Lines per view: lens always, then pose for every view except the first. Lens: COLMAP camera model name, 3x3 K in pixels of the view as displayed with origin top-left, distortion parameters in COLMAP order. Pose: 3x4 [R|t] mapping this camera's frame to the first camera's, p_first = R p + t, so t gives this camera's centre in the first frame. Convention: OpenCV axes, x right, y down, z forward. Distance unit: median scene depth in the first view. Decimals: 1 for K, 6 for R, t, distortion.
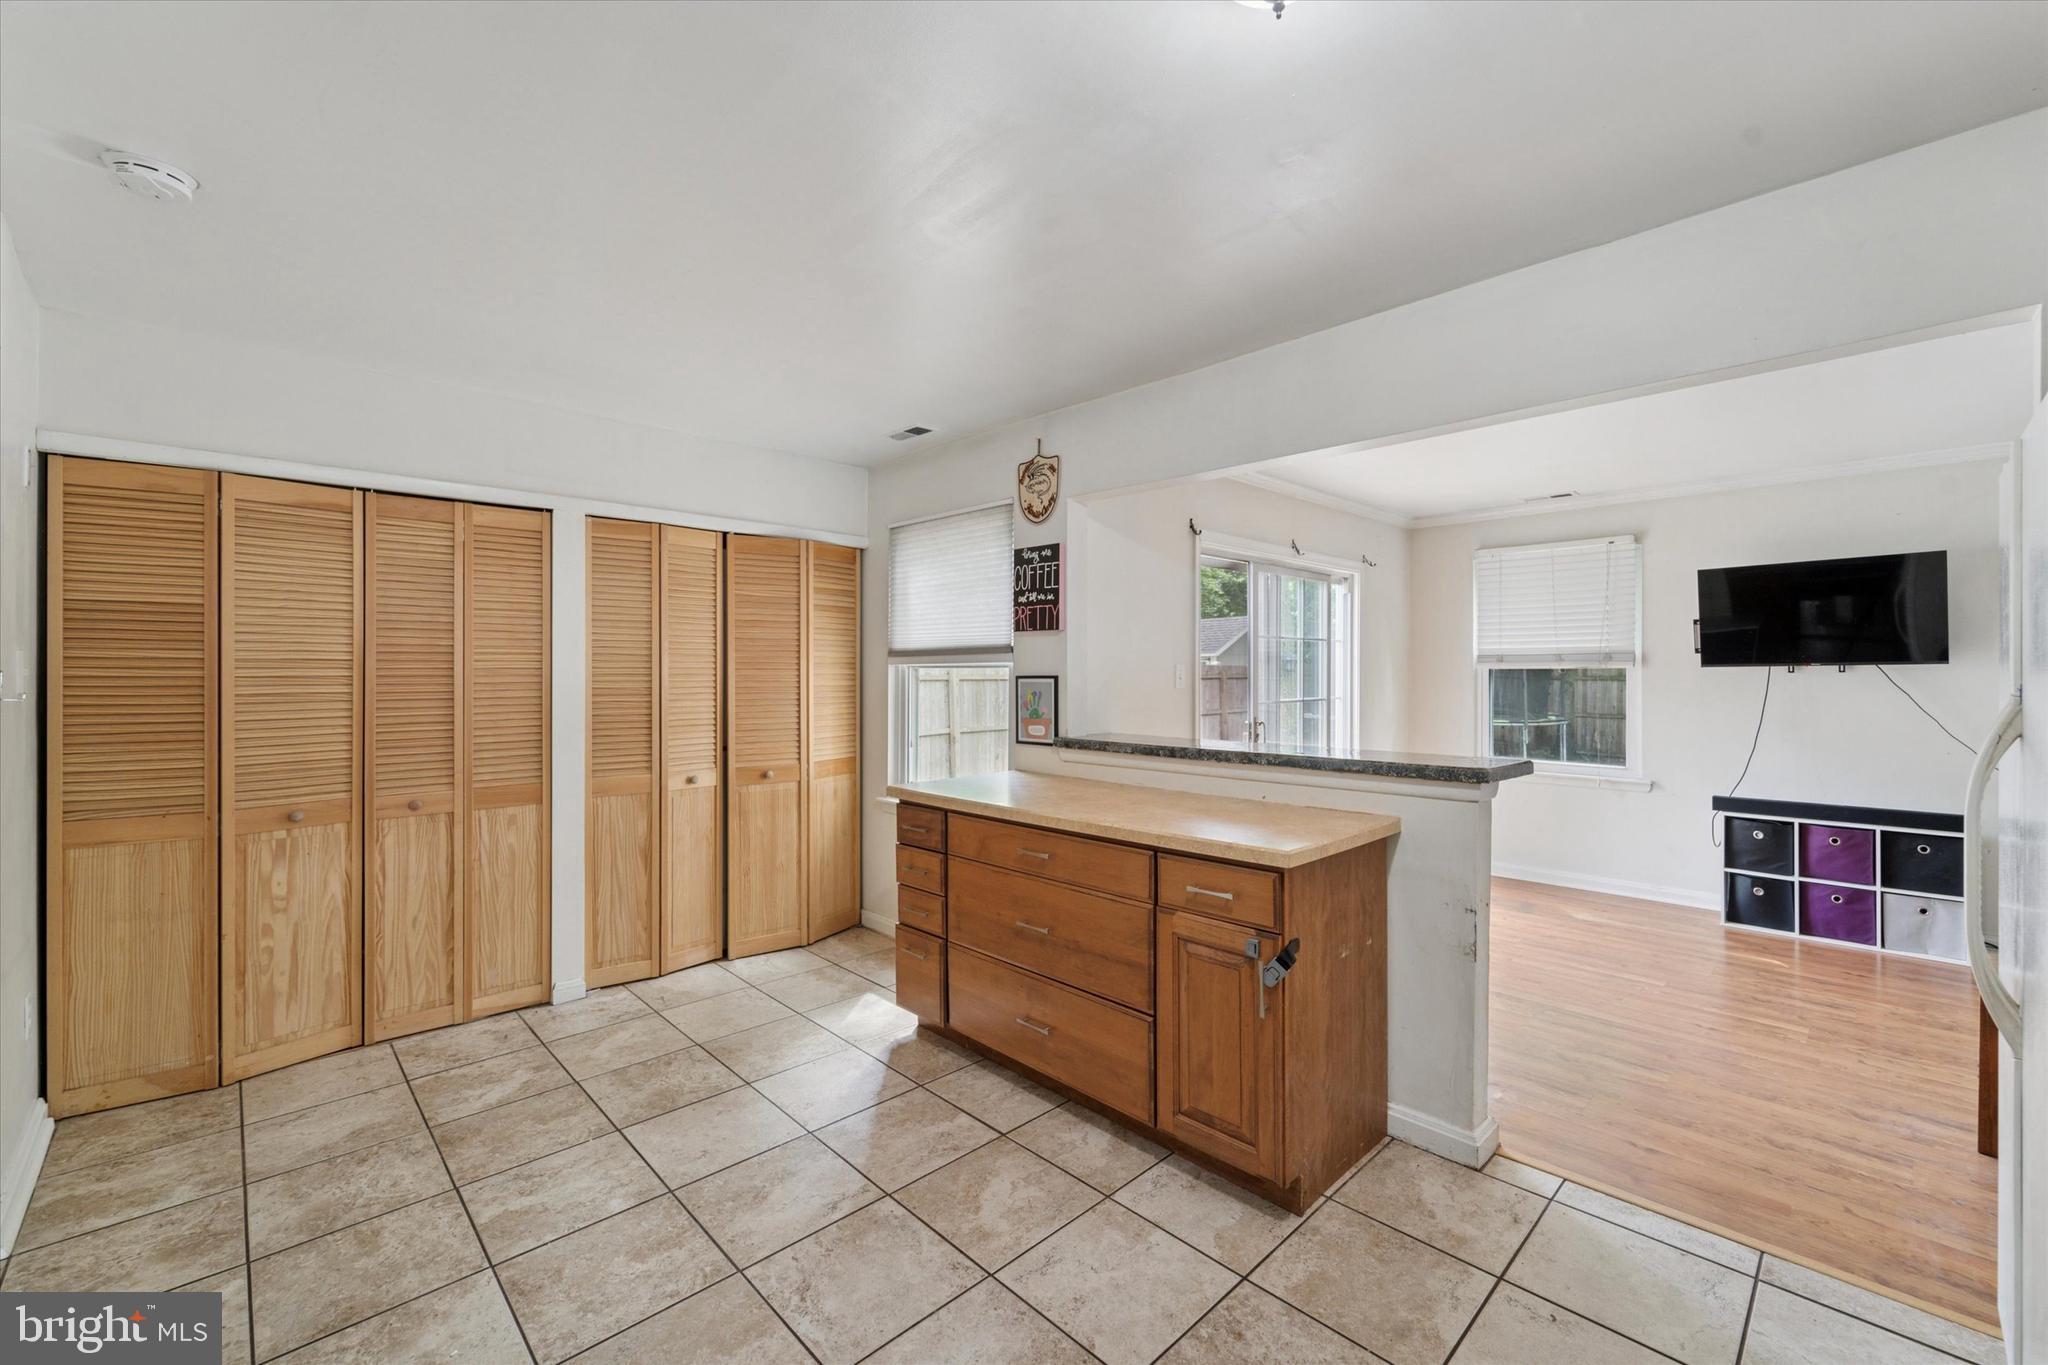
lens RADIAL K [[840.2, 0, 1032.0], [0, 840.2, 671.3], [0, 0, 1]] dist [-0.002889, -0.001111]
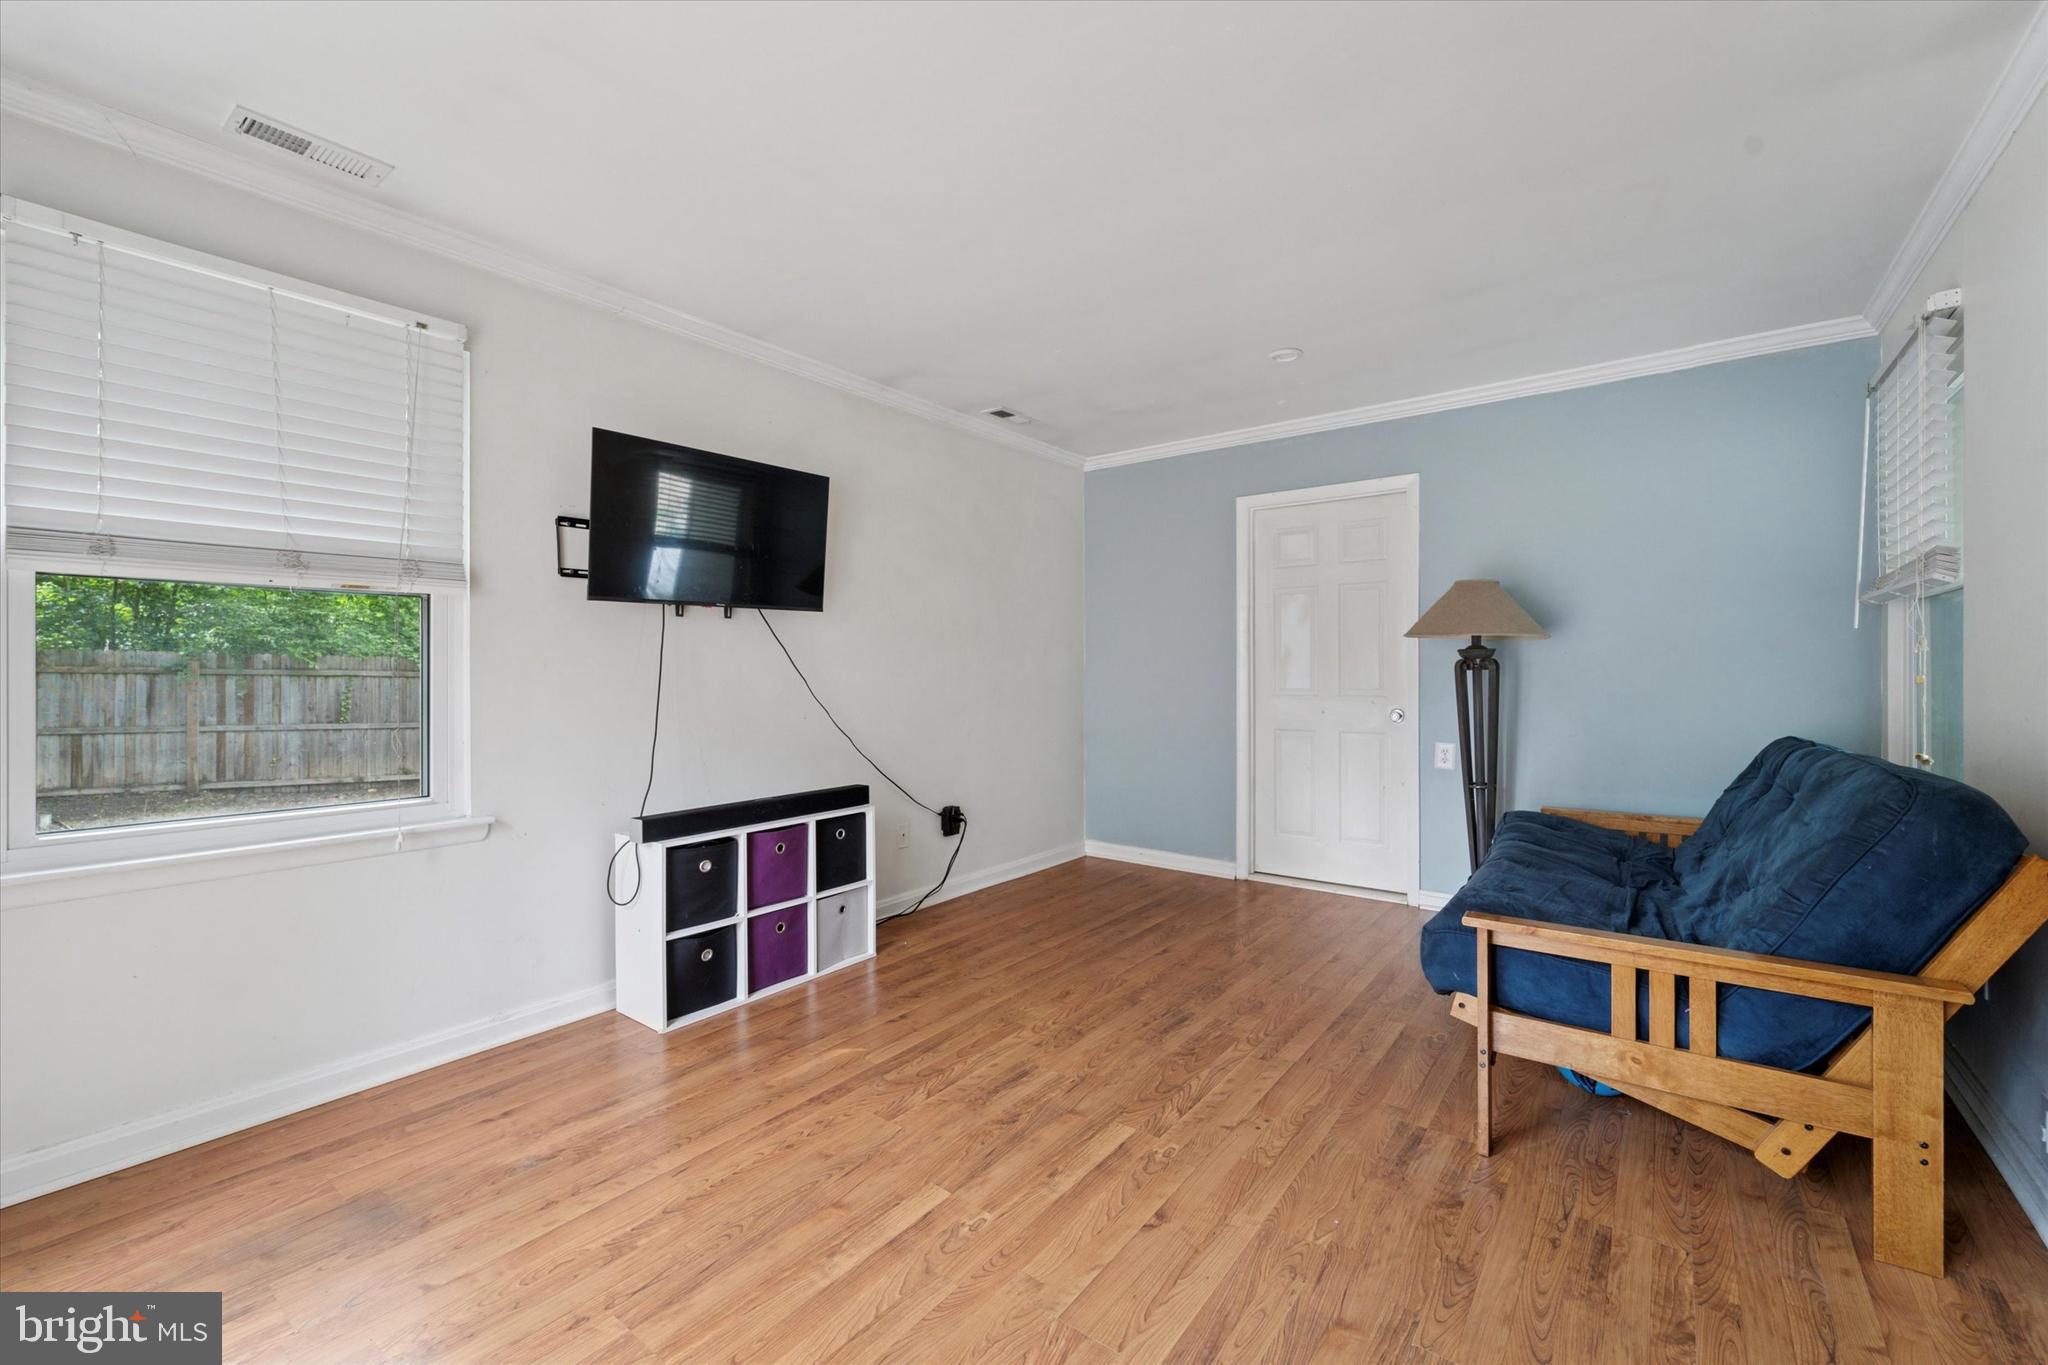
lens RADIAL K [[840.2, 0, 1034.5], [0, 840.2, 668.4], [0, 0, 1]] dist [-0.002889, -0.001111]
pose [[-0.147389, 0.003003, 0.989074, 0.272805], [0.003775, 0.999990, -0.002474, 0.065884], [-0.989071, 0.003369, -0.147399, 1.145525]]
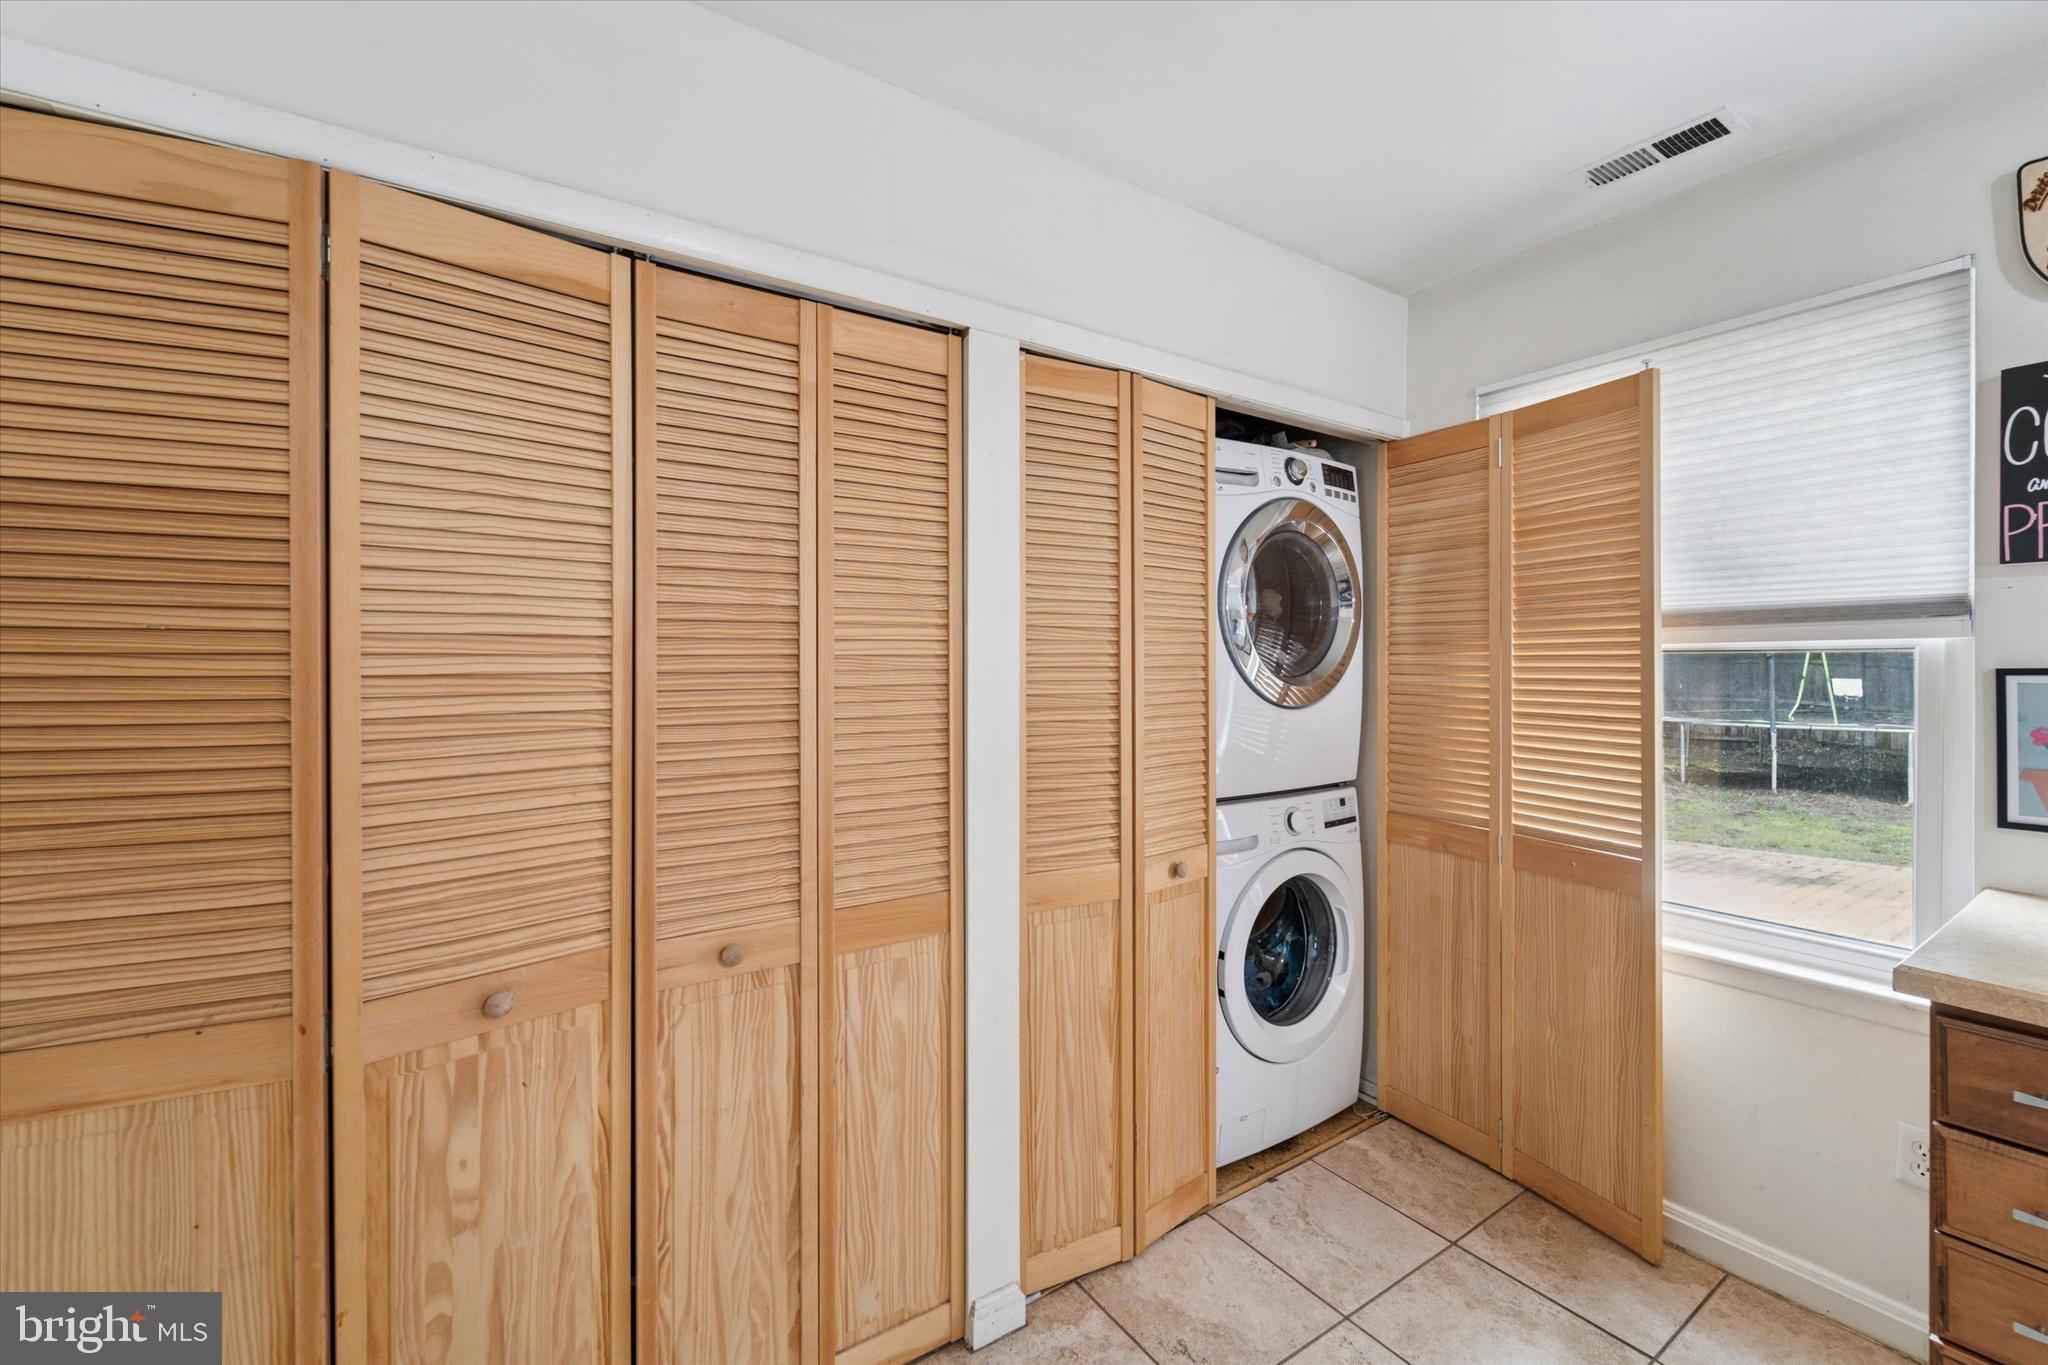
lens RADIAL K [[840.2, 0, 1032.0], [0, 840.2, 662.5], [0, 0, 1]] dist [-0.002889, -0.001111]
pose [[0.983321, -0.002927, -0.181856, -0.464910], [0.003066, 0.999995, 0.000484, 0.000334], [0.181854, -0.001034, 0.983325, 0.549088]]
